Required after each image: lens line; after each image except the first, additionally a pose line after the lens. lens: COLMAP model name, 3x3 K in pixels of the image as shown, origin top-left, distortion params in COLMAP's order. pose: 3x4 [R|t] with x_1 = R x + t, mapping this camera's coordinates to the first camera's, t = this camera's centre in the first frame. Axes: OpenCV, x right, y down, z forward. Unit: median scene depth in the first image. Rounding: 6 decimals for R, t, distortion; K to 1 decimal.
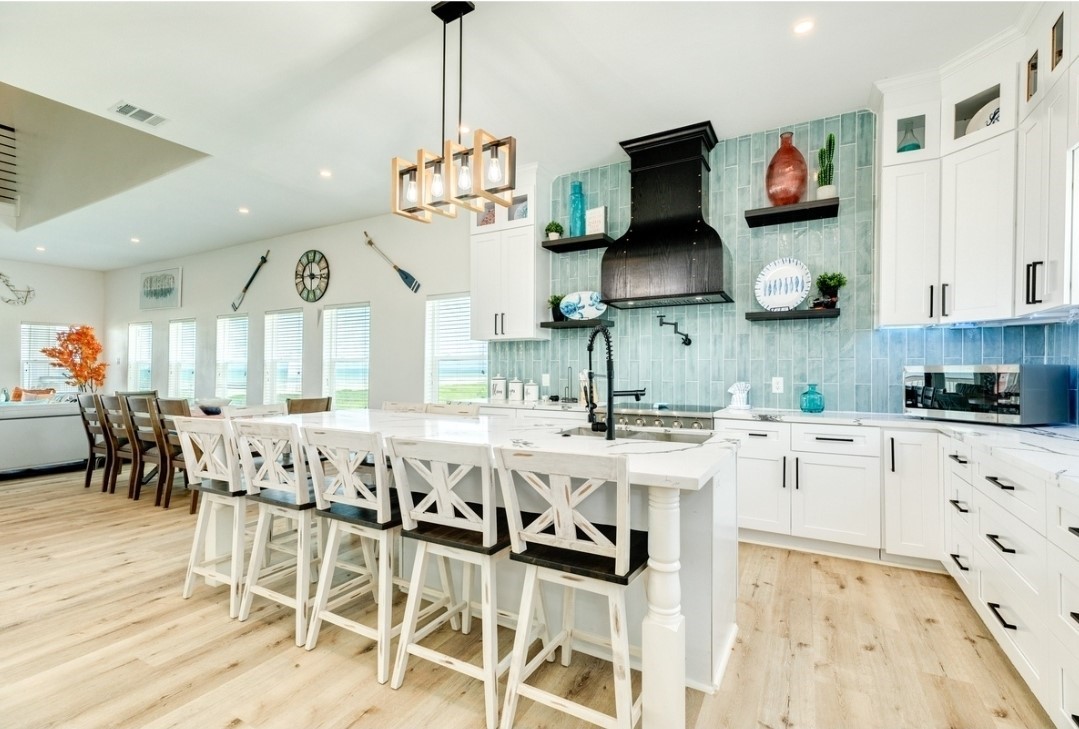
lens RADIAL K [[489.4, 0, 539.5], [0, 489.4, 364.5], [0, 0, 1]] dist [0.015712, -0.000510]
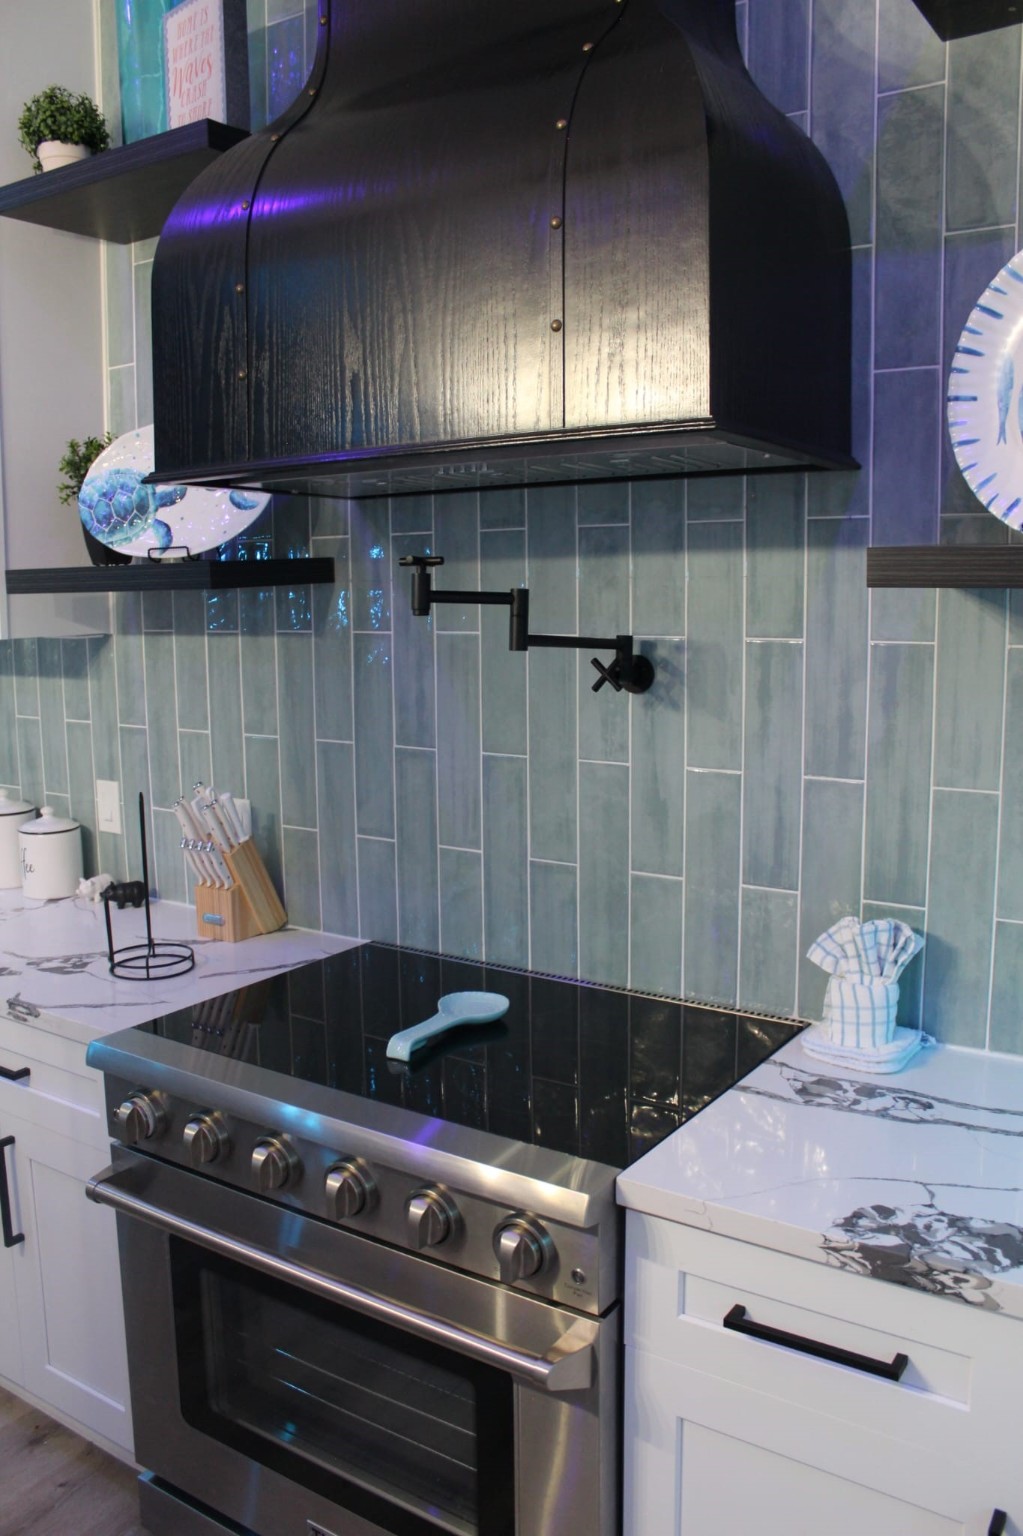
lens RADIAL K [[1264.5, 0, 511.5], [0, 1264.5, 768.0], [0, 0, 1]] dist [-0.091452, 0.000340]
pose [[0.997042, -0.001602, -0.076843, 0.300127], [0.012800, 0.989282, 0.145456, -0.085356], [0.075787, -0.146009, 0.986376, 0.514625]]
